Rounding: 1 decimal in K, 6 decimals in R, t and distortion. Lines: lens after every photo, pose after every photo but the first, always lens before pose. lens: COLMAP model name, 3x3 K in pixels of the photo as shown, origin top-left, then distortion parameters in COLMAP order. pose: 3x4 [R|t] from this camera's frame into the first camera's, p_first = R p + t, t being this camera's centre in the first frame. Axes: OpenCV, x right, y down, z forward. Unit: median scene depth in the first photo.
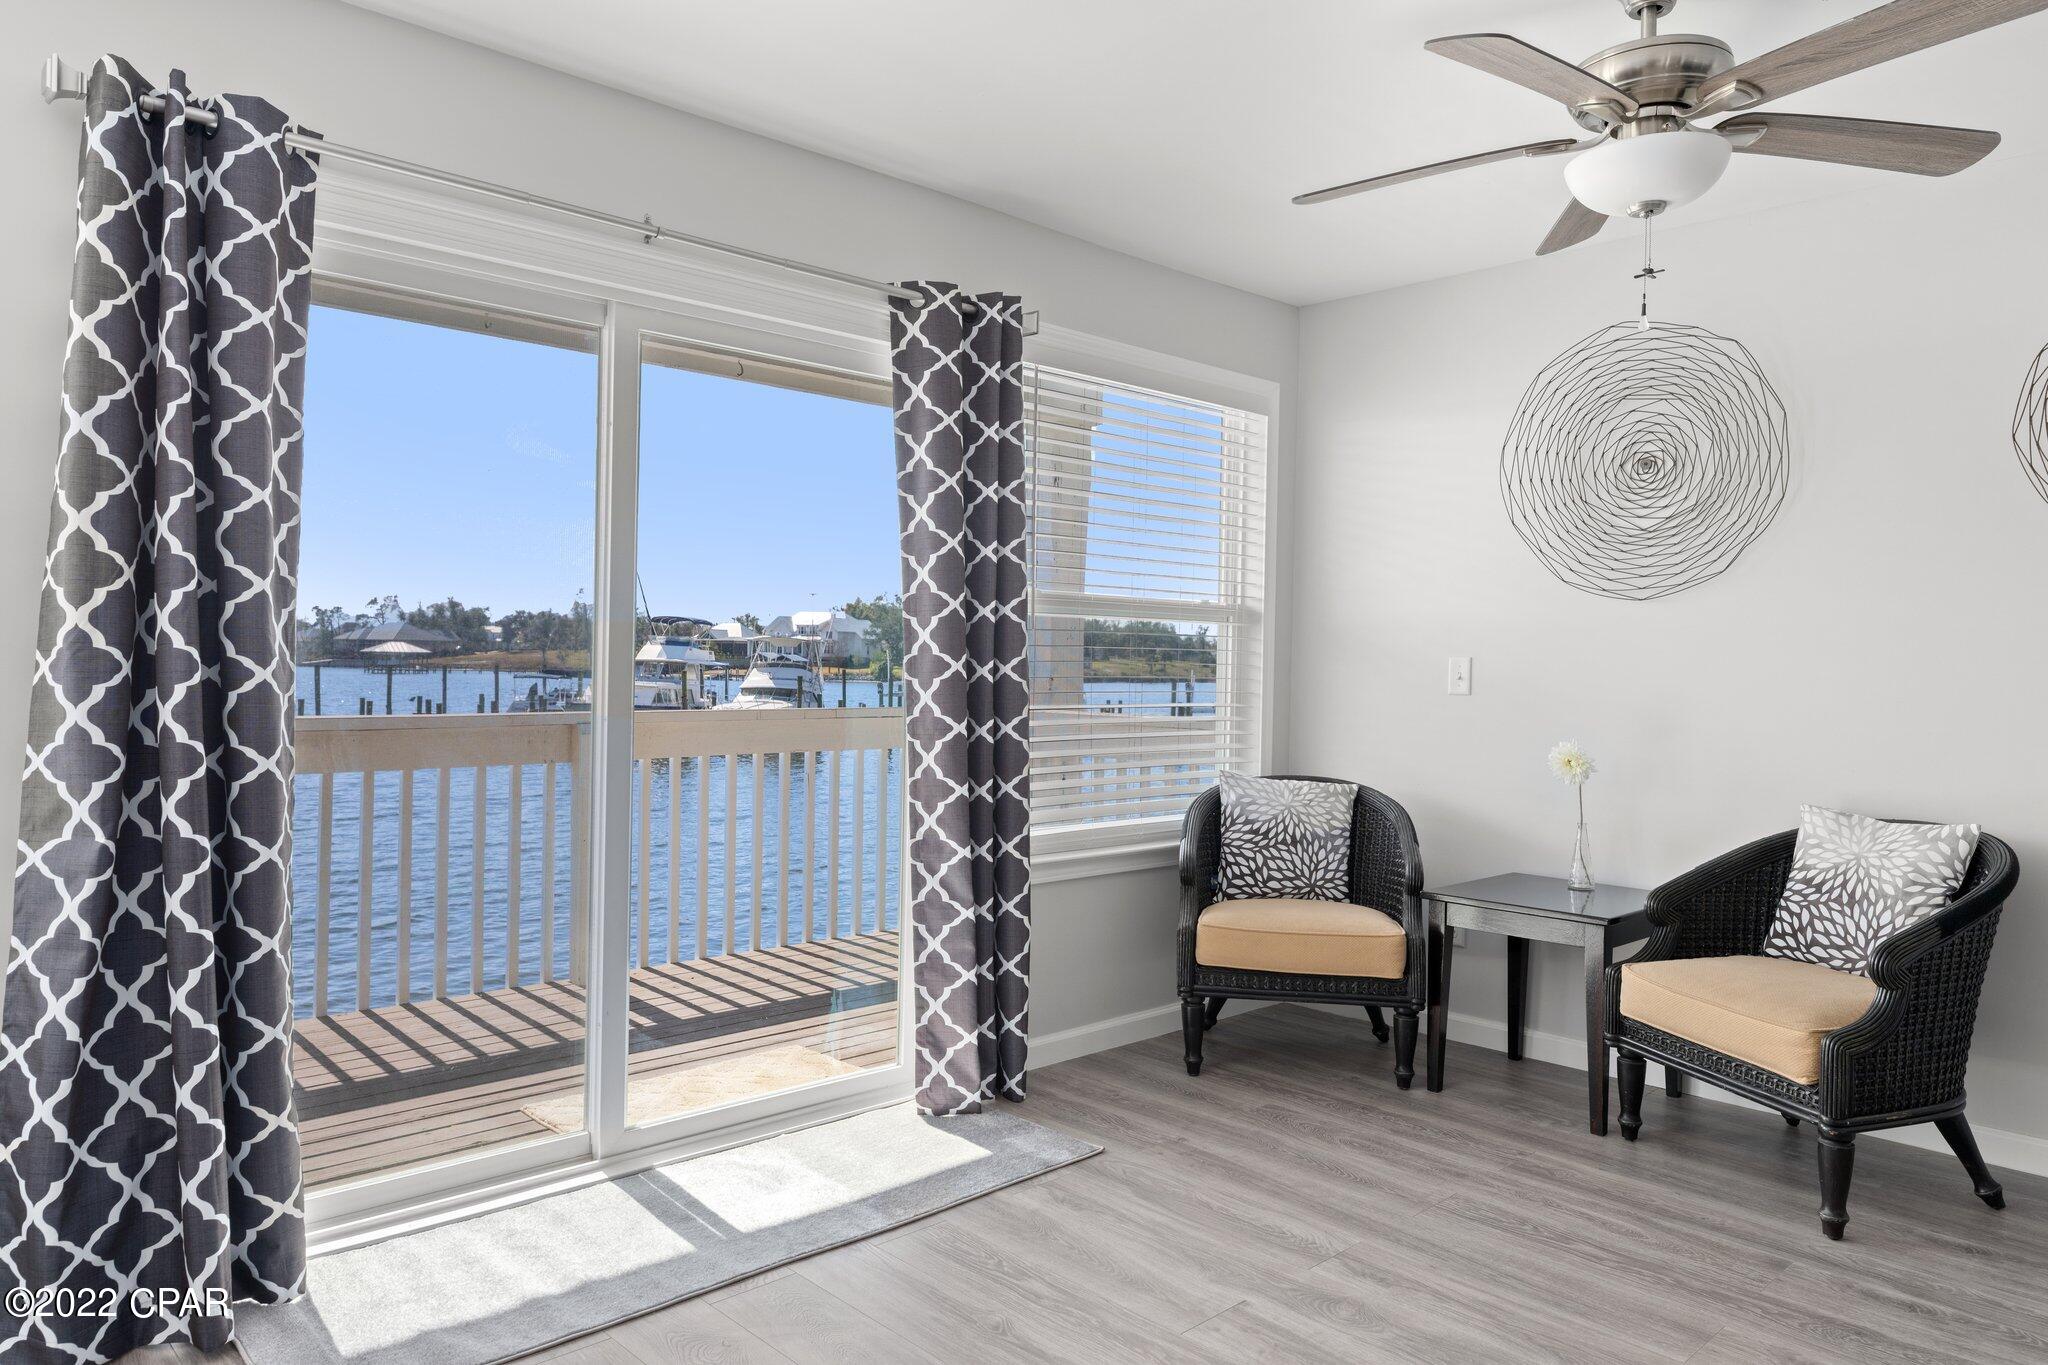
lens RADIAL K [[1366.4, 0, 1024.2], [0, 1366.4, 674.9], [0, 0, 1]] dist [0.001422, -0.001991]
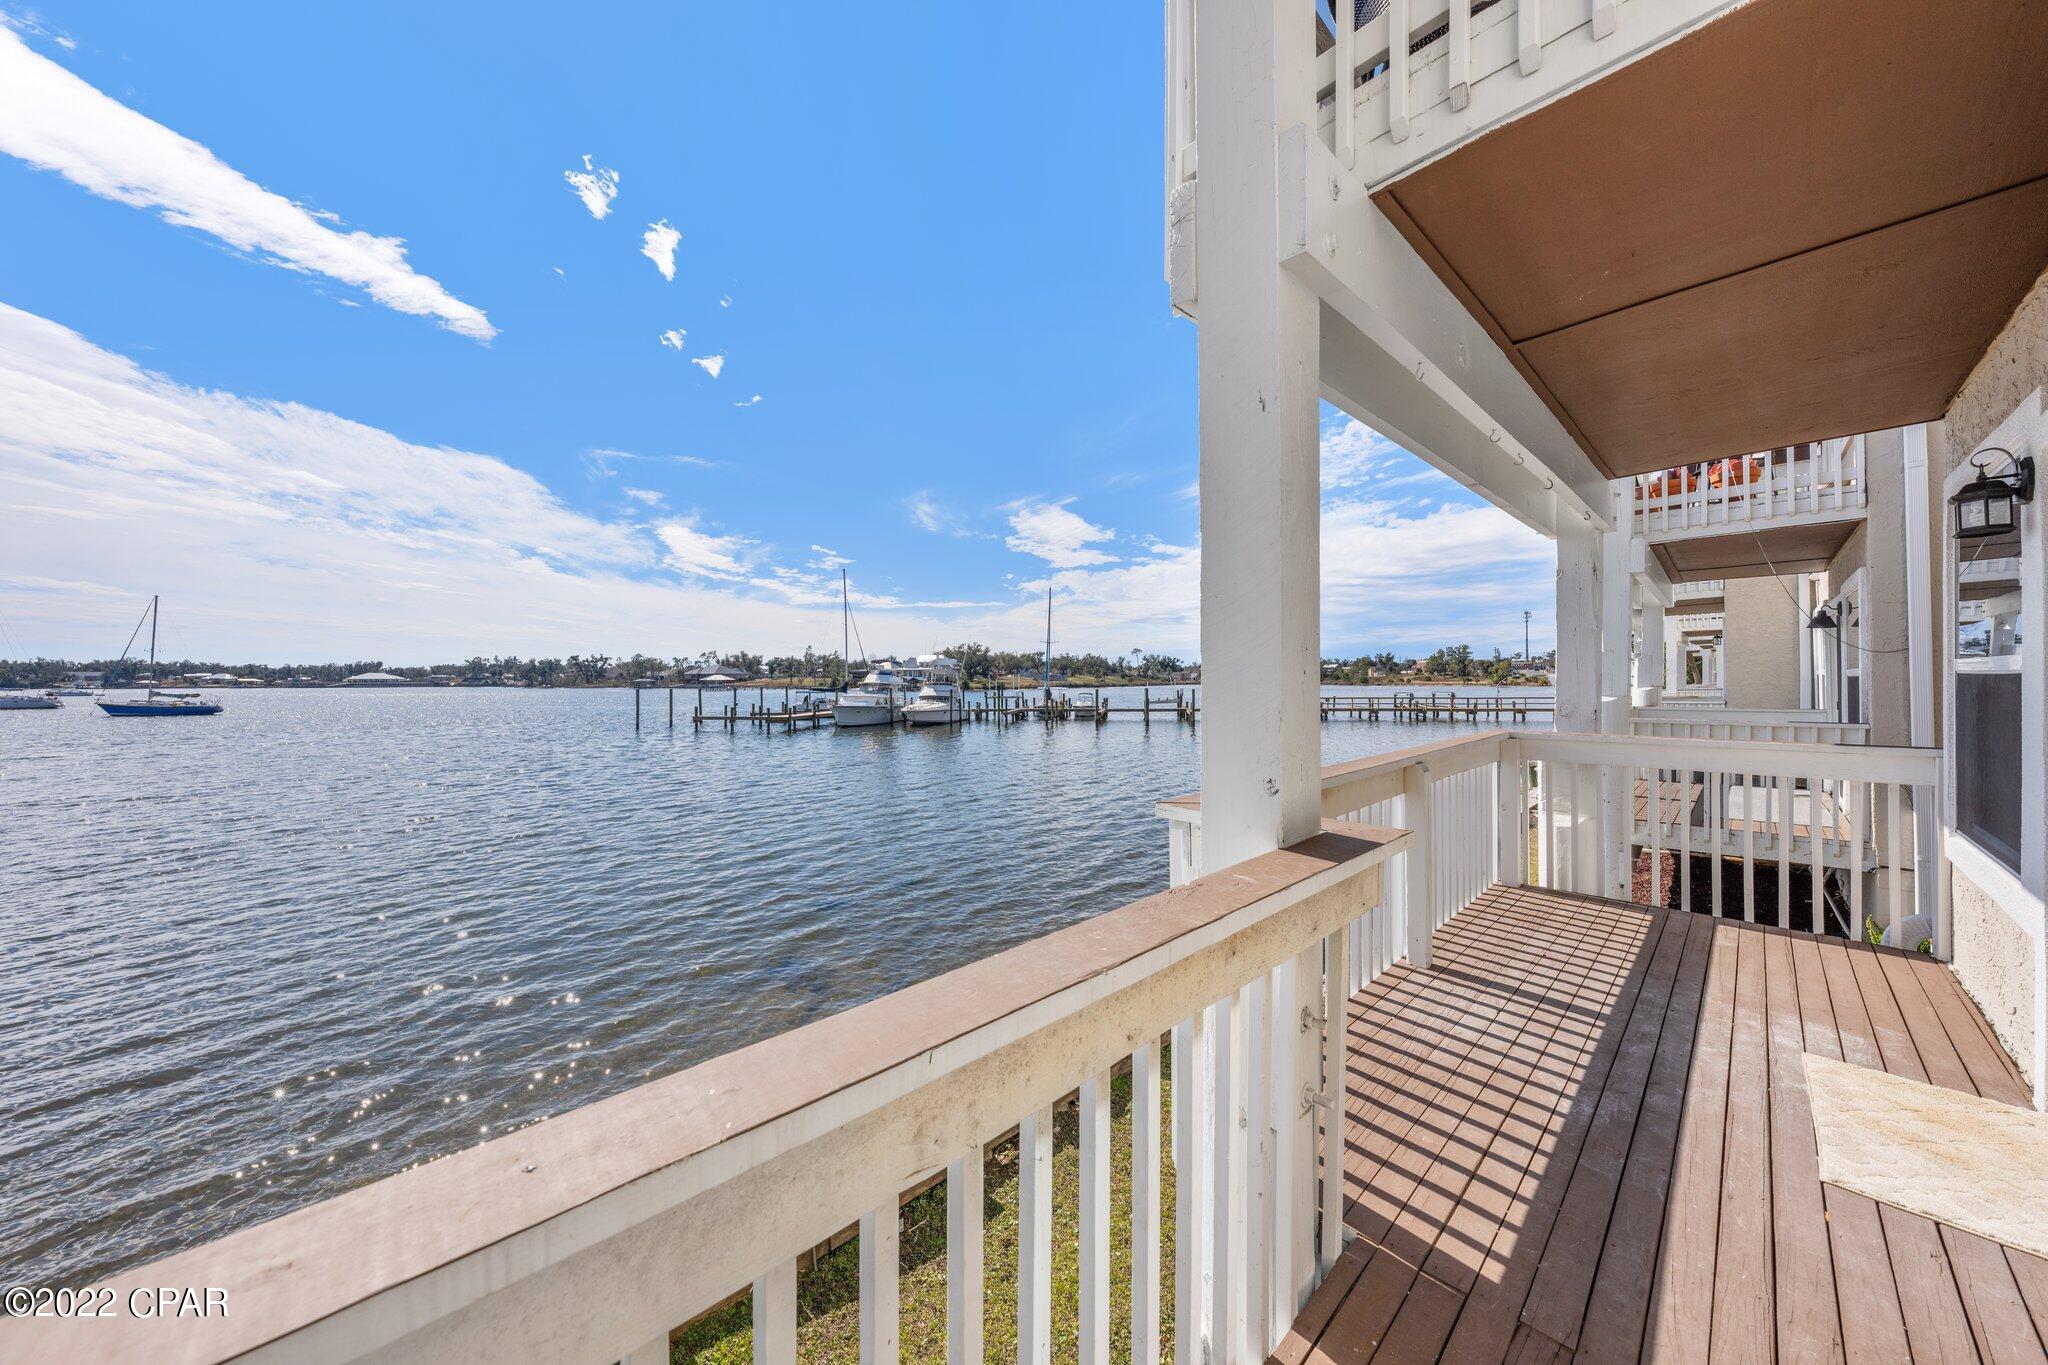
lens RADIAL K [[688.2, 0, 1027.2], [0, 688.2, 672.7], [0, 0, 1]] dist [-0.005479, 0.000607]
pose [[0.999777, -0.020896, -0.003186, -0.932461], [0.020838, 0.999632, -0.017369, -0.057616], [0.003548, 0.017299, 0.999844, 0.494438]]
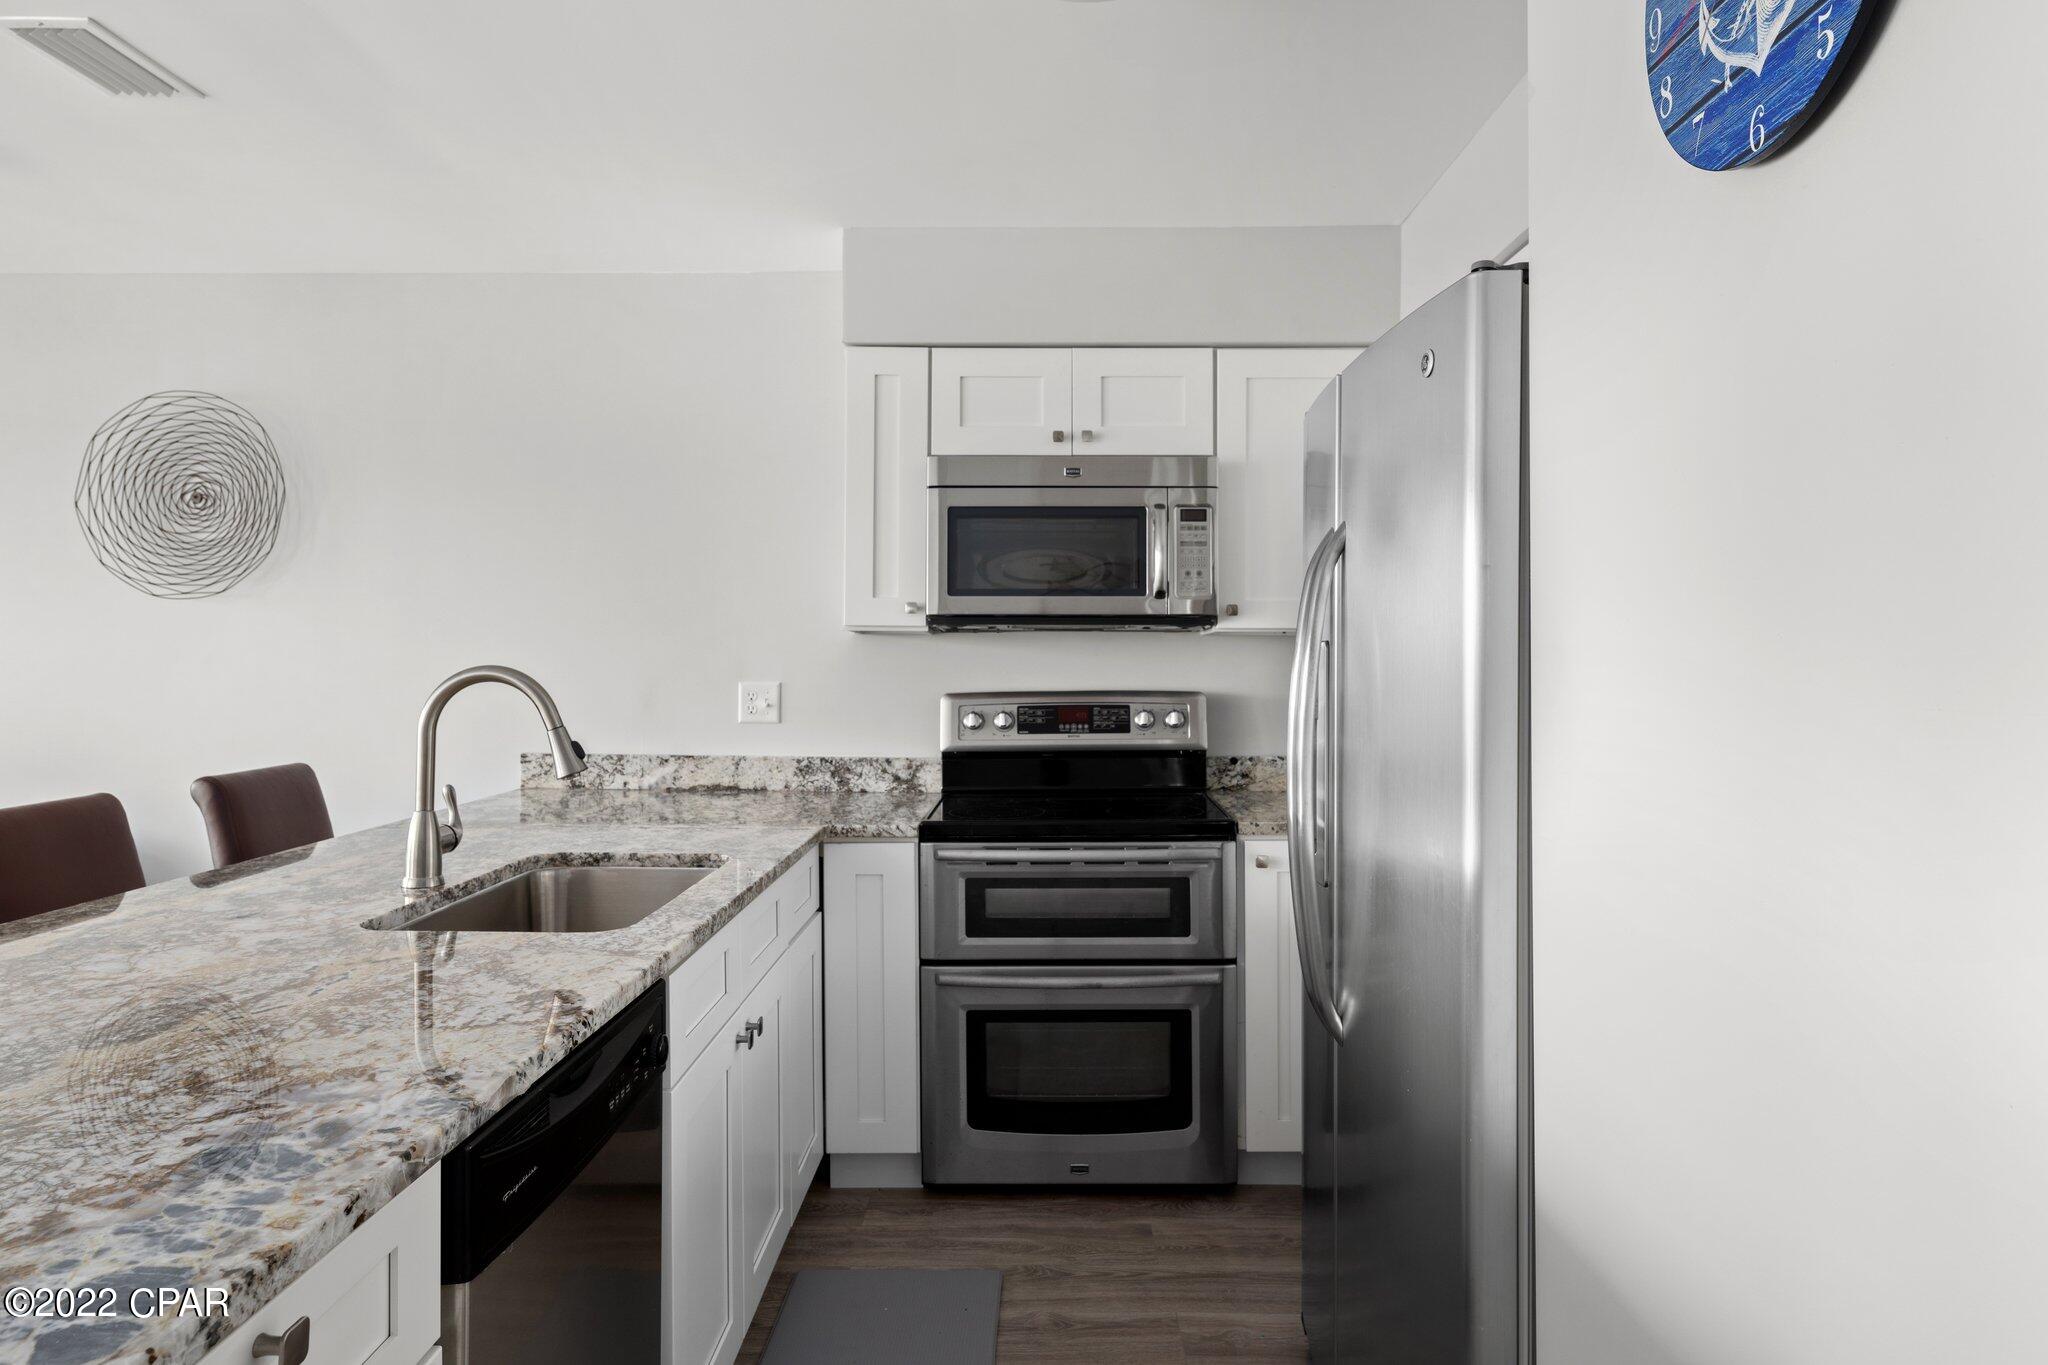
lens RADIAL K [[1231.4, 0, 1005.8], [0, 1231.4, 657.2], [0, 0, 1]] dist [0.002994, 0.005002]
pose [[0.695641, -0.014297, 0.718247, 0.457160], [0.018494, 0.999827, 0.001989, -0.022428], [-0.718151, 0.011899, 0.695785, -0.320562]]
